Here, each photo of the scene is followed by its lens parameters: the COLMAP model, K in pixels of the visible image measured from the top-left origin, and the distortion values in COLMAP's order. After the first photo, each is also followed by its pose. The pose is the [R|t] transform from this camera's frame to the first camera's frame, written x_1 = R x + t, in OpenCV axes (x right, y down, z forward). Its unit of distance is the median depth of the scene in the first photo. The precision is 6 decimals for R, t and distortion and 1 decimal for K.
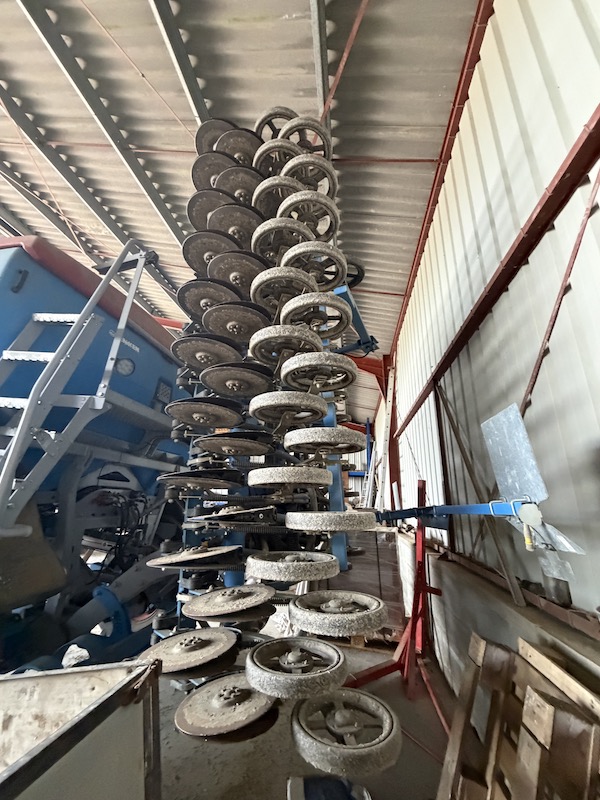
lens RADIAL K [[317.2, 0, 300.0], [0, 317.2, 400.0], [0, 0, 1]] dist [-0.001320, 0.000043]
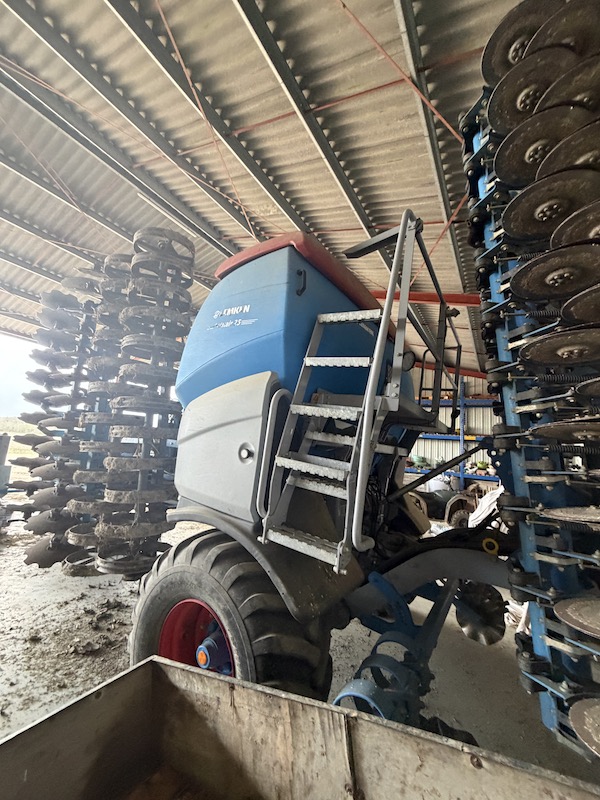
lens RADIAL K [[317.2, 0, 300.0], [0, 317.2, 400.0], [0, 0, 1]] dist [-0.001320, 0.000043]
pose [[0.922078, -0.022195, -0.386367, -0.223919], [0.072482, 0.990592, 0.116078, -0.055896], [0.380156, -0.135037, 0.915012, 0.018978]]
